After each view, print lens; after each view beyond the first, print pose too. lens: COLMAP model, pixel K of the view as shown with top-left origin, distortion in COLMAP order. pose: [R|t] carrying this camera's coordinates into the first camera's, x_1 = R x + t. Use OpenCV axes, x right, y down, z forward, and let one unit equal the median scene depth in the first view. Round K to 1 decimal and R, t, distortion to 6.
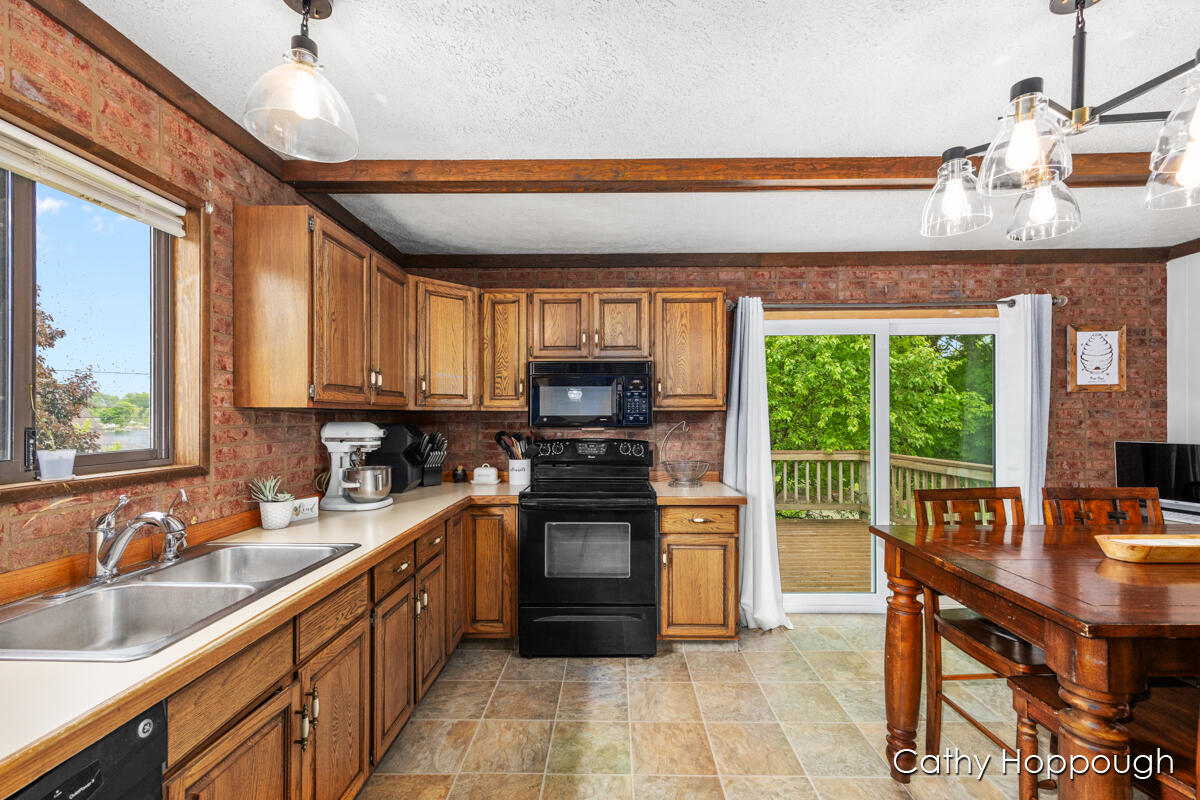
lens RADIAL K [[507.1, 0, 601.7], [0, 507.1, 416.6], [0, 0, 1]] dist [0.001731, 0.000221]
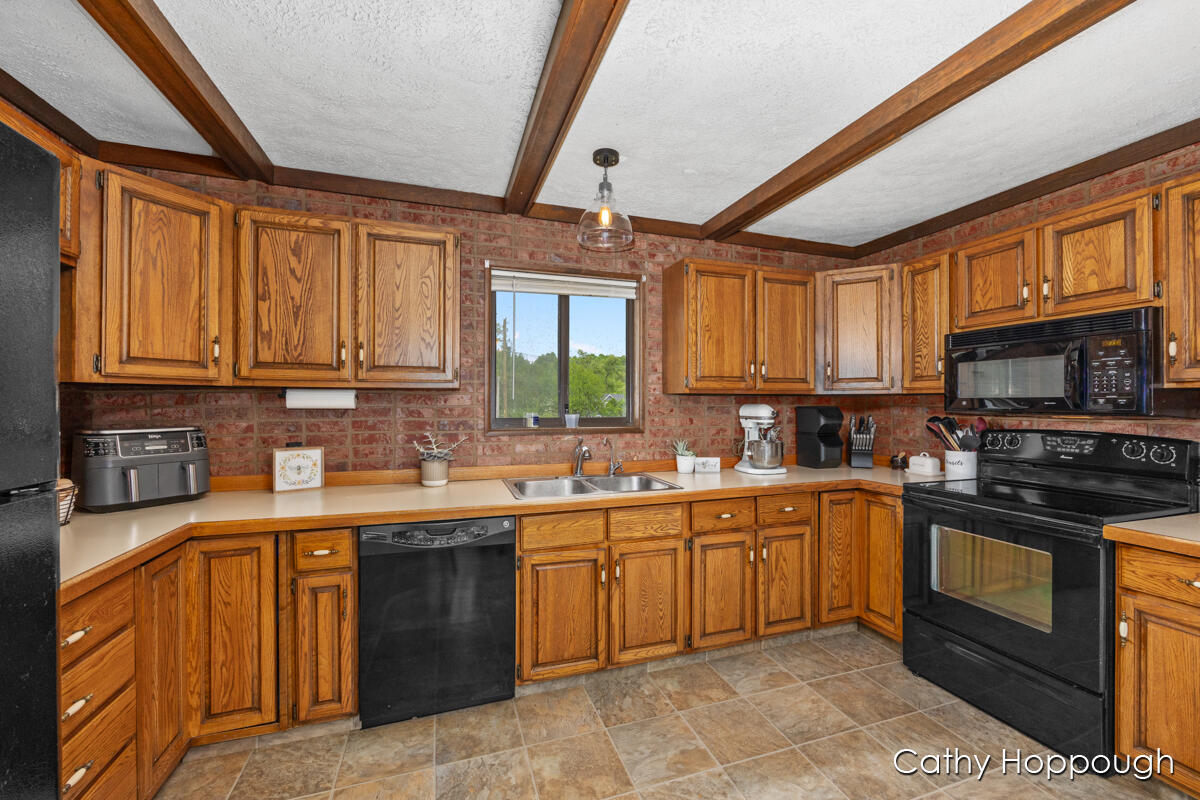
lens RADIAL K [[463.8, 0, 584.3], [0, 463.8, 400.7], [0, 0, 1]] dist [-0.001177, -0.000215]
pose [[0.329921, -0.003011, -0.944004, 0.428194], [-0.002590, 0.999988, -0.004095, 0.007280], [0.944005, 0.003796, 0.329909, 0.194471]]
